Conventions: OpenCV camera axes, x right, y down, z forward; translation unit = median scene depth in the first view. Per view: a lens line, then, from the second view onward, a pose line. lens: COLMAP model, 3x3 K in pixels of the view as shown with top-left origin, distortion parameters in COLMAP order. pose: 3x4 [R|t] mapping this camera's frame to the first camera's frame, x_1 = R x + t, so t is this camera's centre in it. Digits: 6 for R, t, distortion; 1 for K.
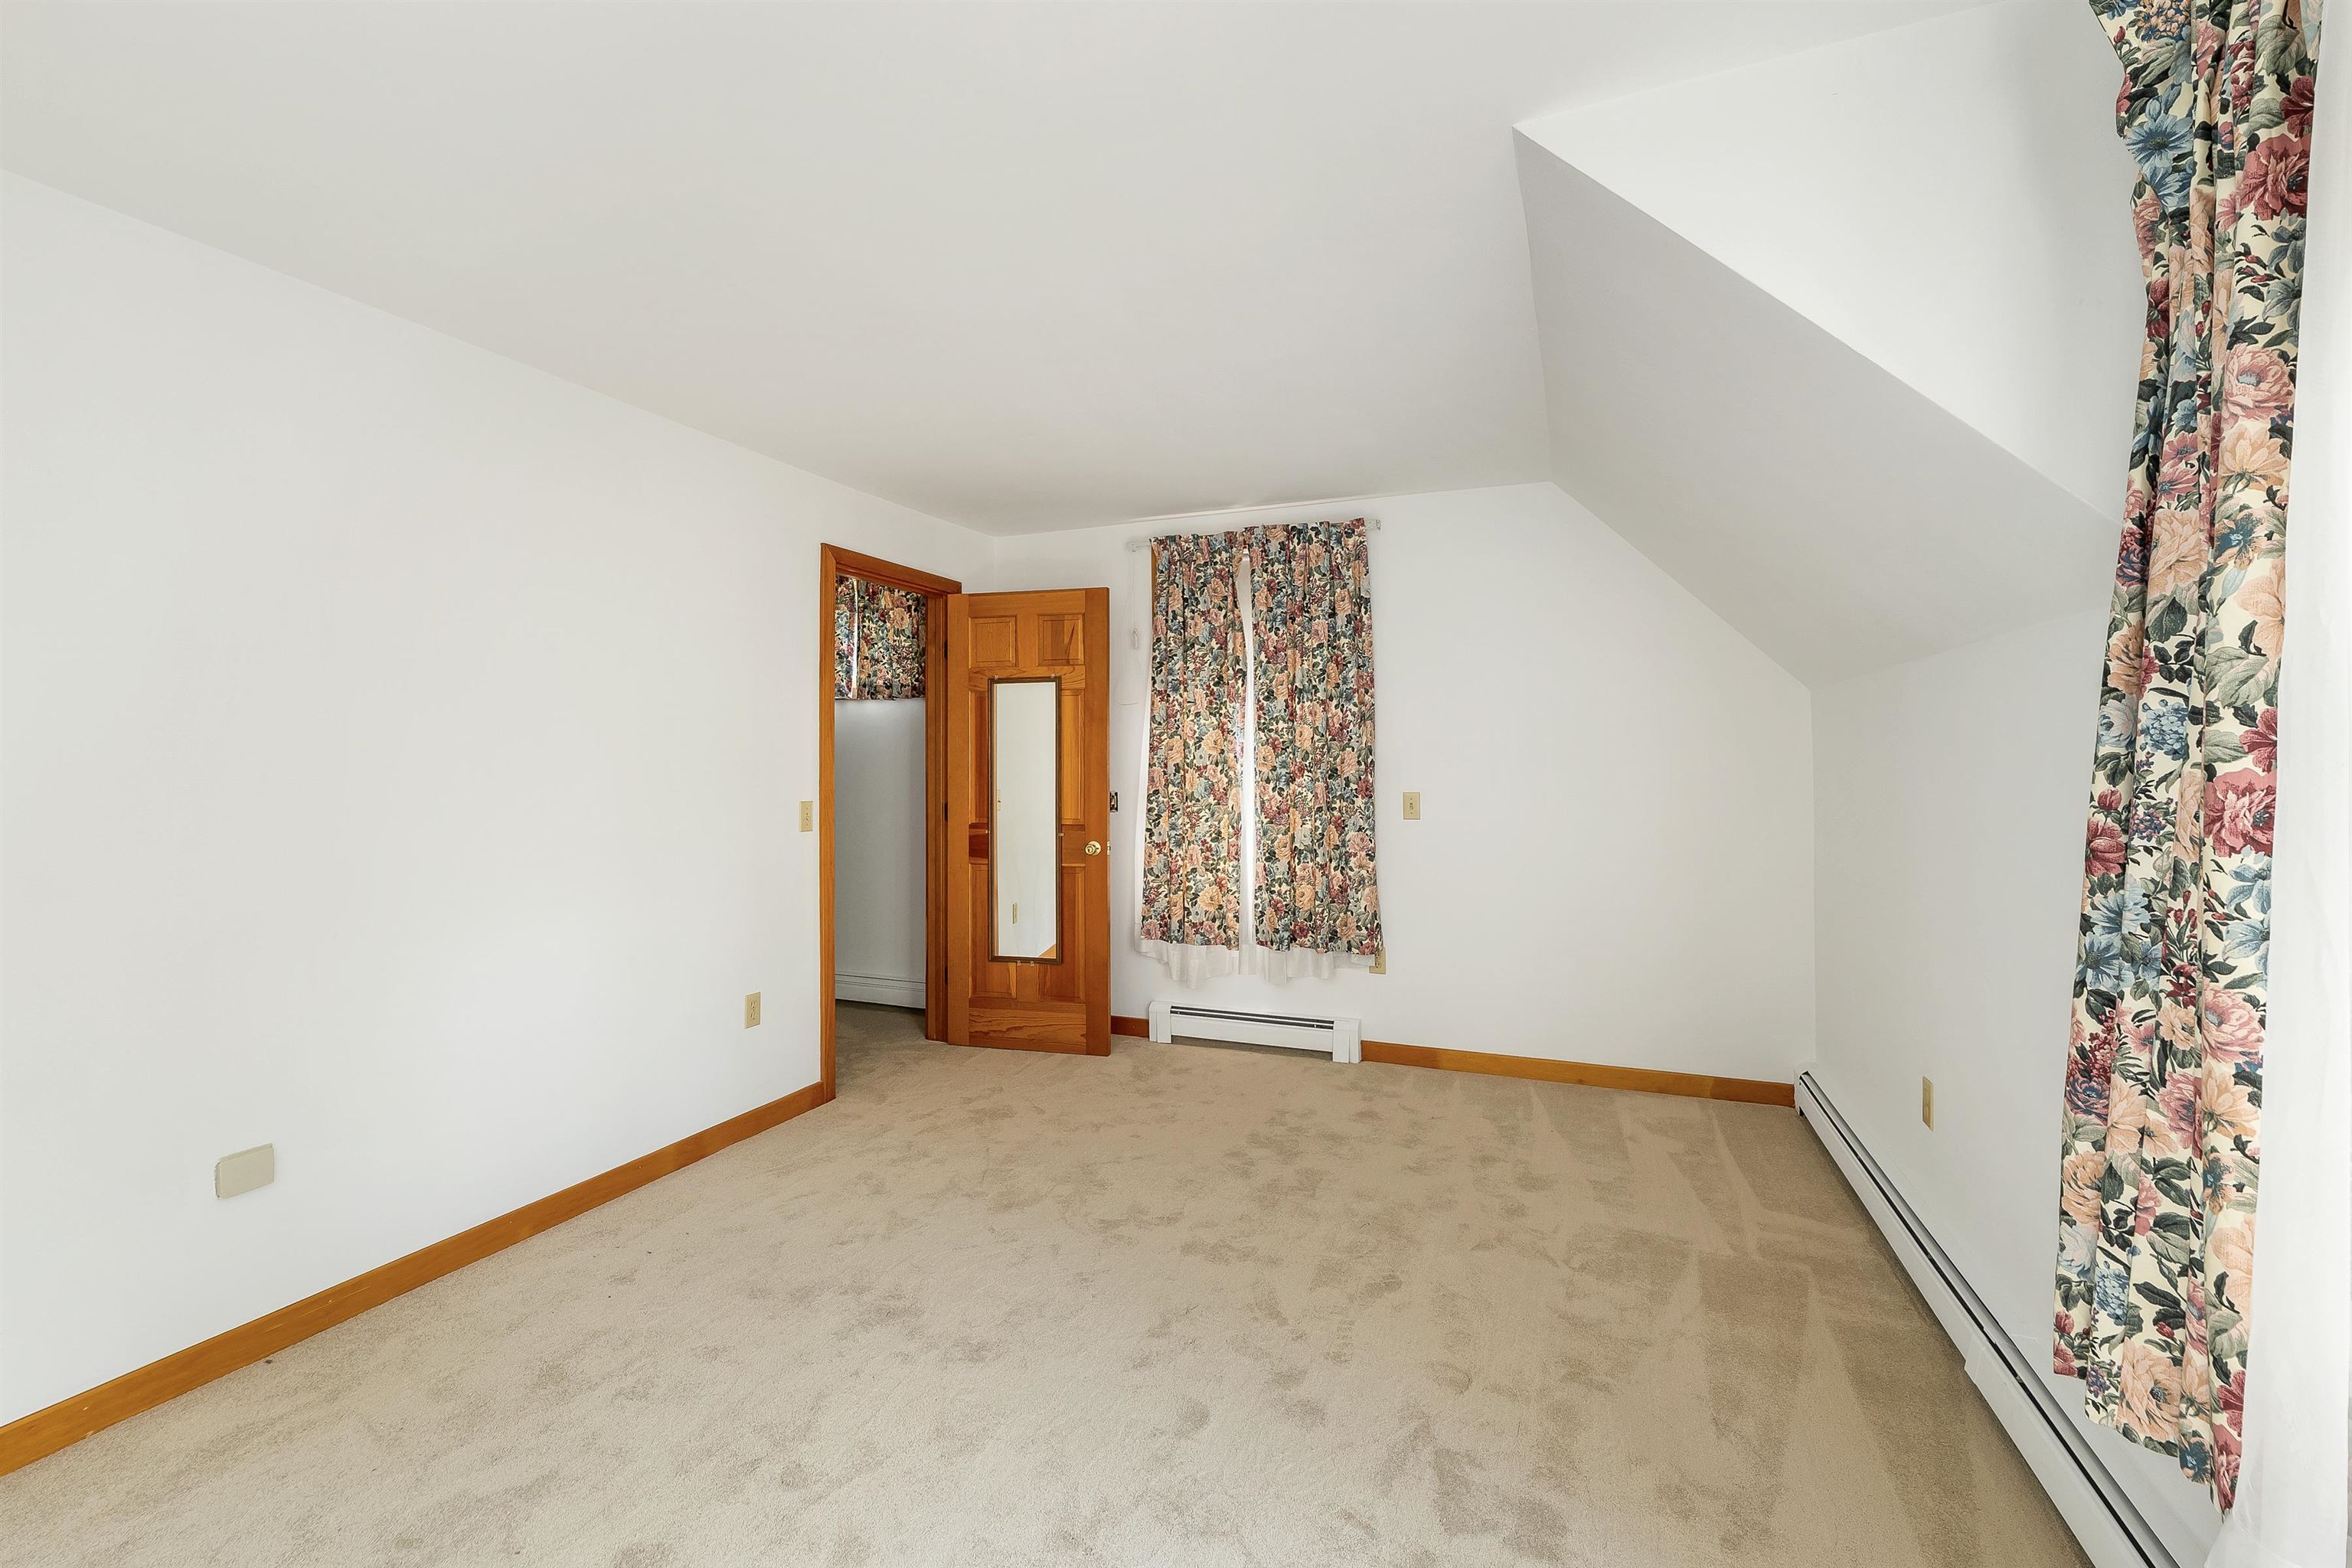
lens RADIAL K [[998.4, 0, 1174.7], [0, 998.4, 747.1], [0, 0, 1]] dist [0.002049, -0.004683]
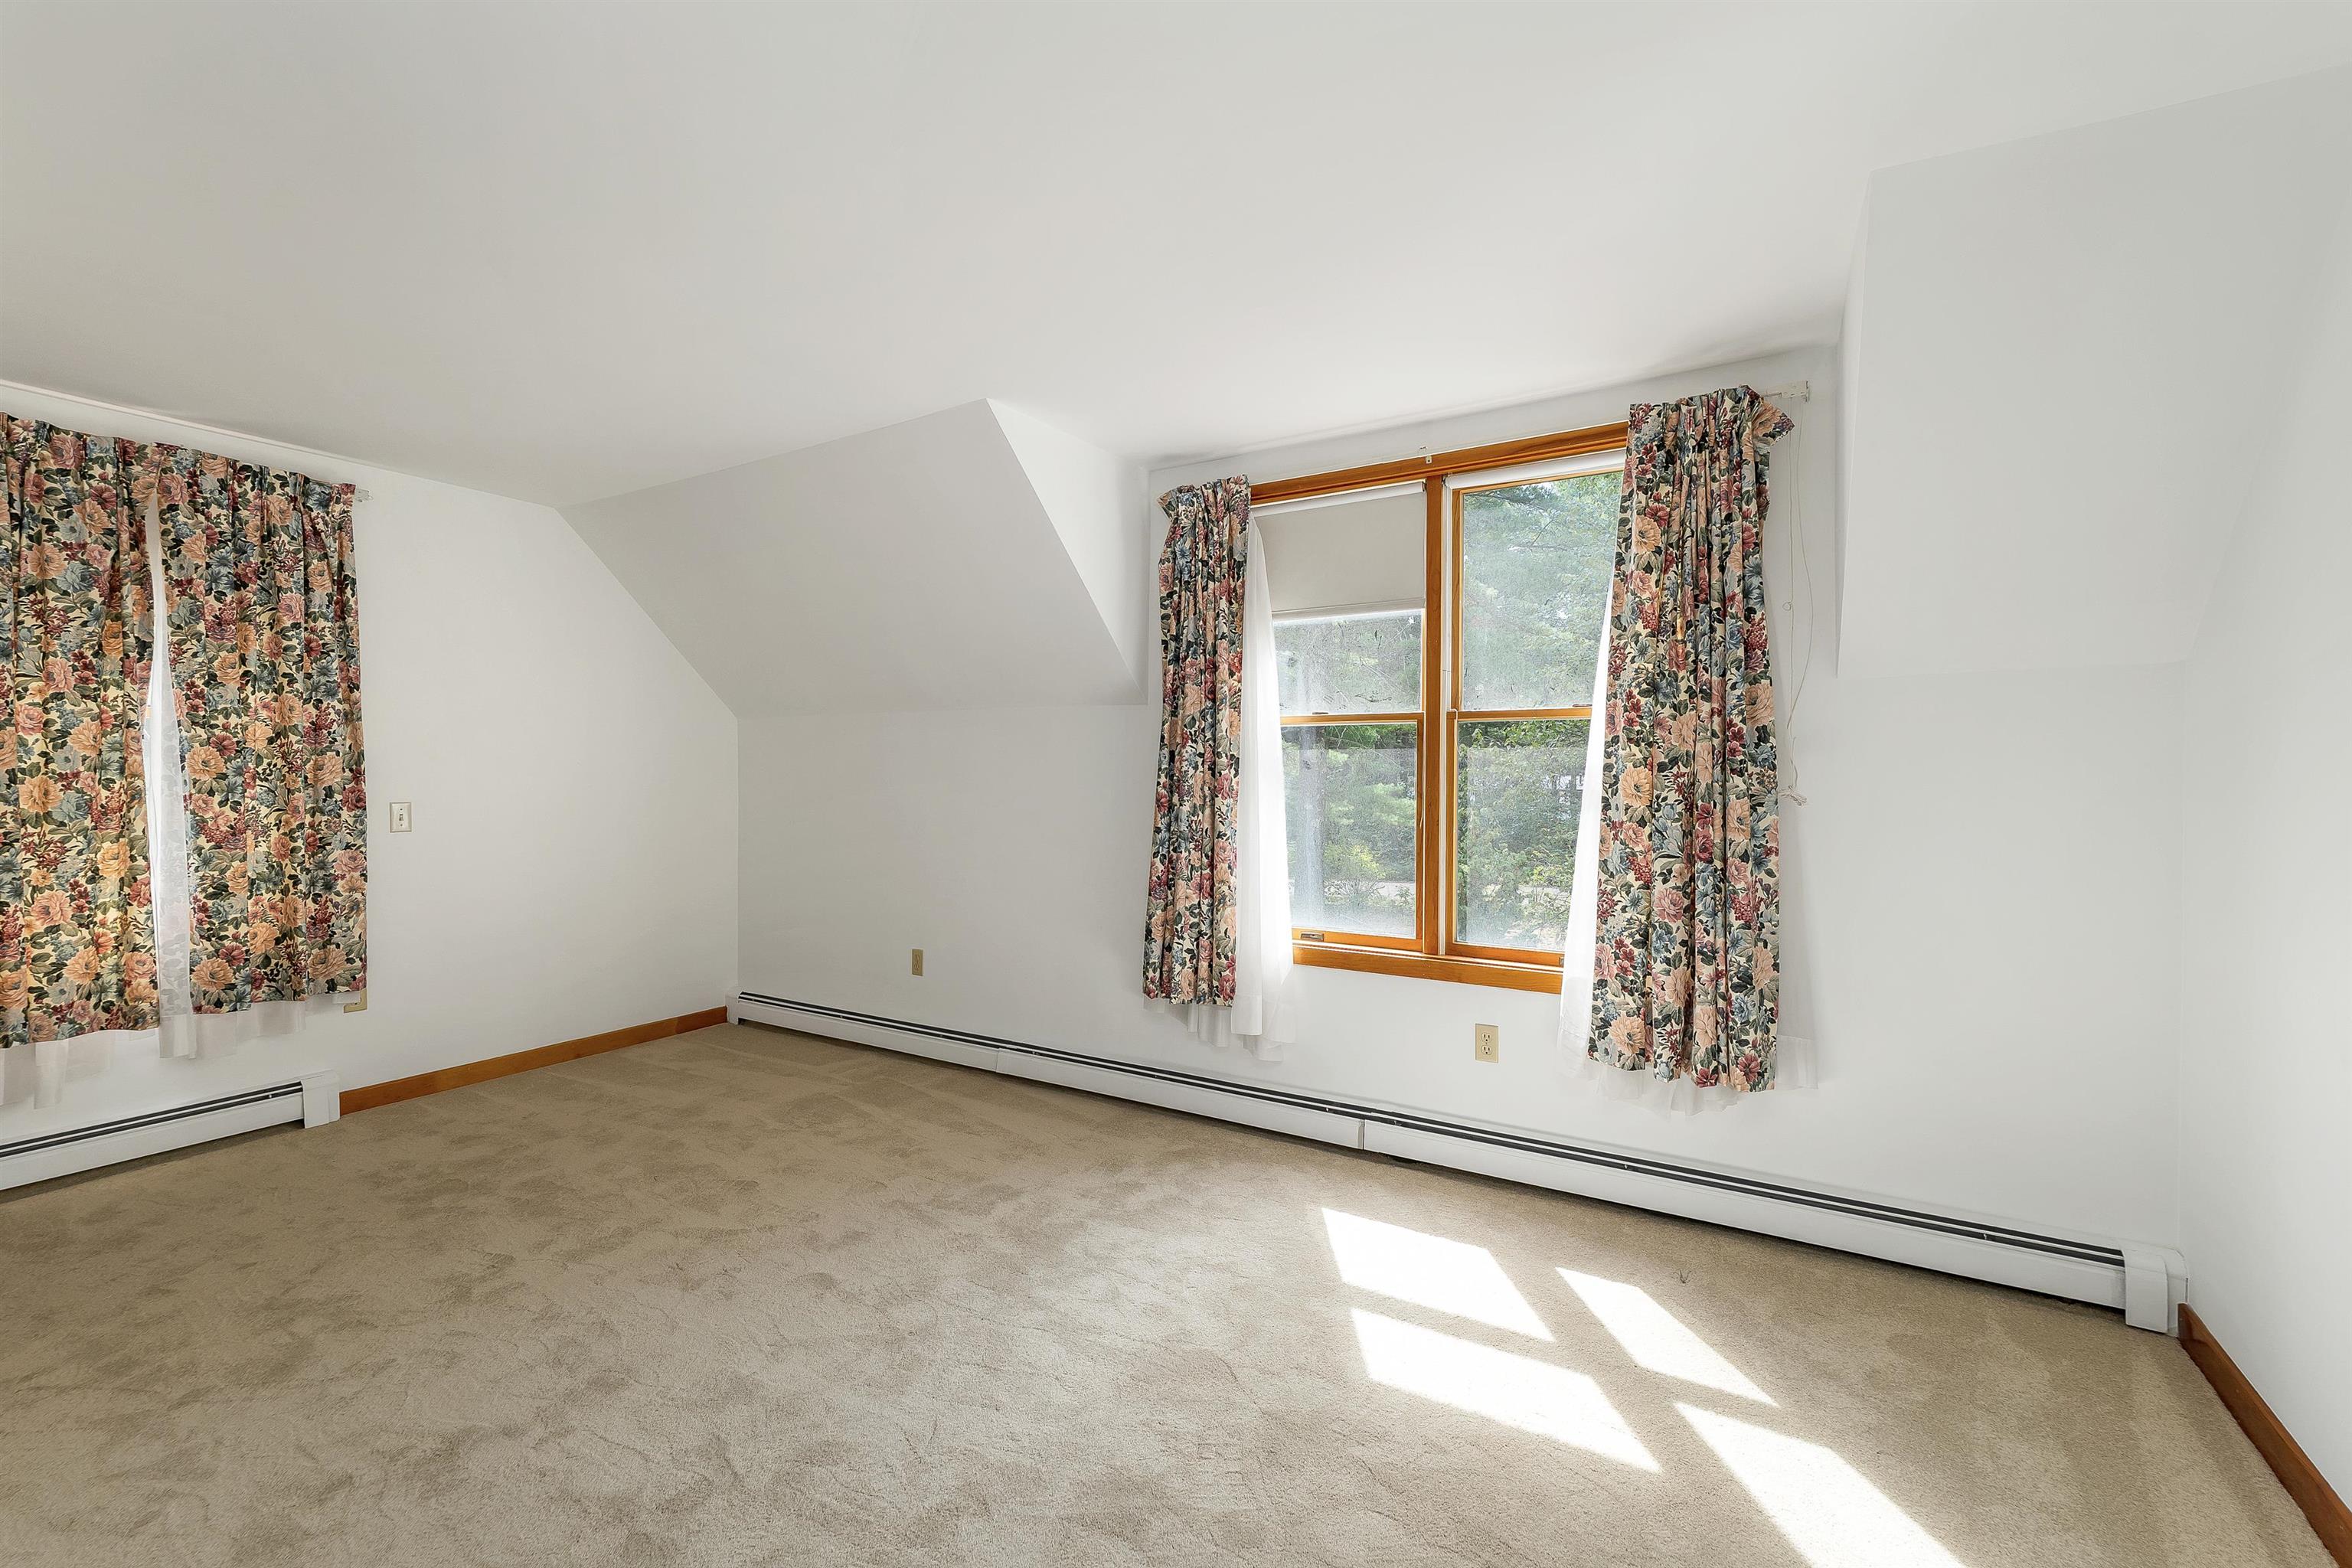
lens RADIAL K [[986.4, 0, 1159.1], [0, 986.4, 777.8], [0, 0, 1]] dist [0.002410, 0.000014]
pose [[0.167950, -0.004579, 0.985785, -0.534779], [-0.017461, 0.999819, 0.007619, 0.004346], [-0.985641, -0.018492, 0.167840, 0.169290]]
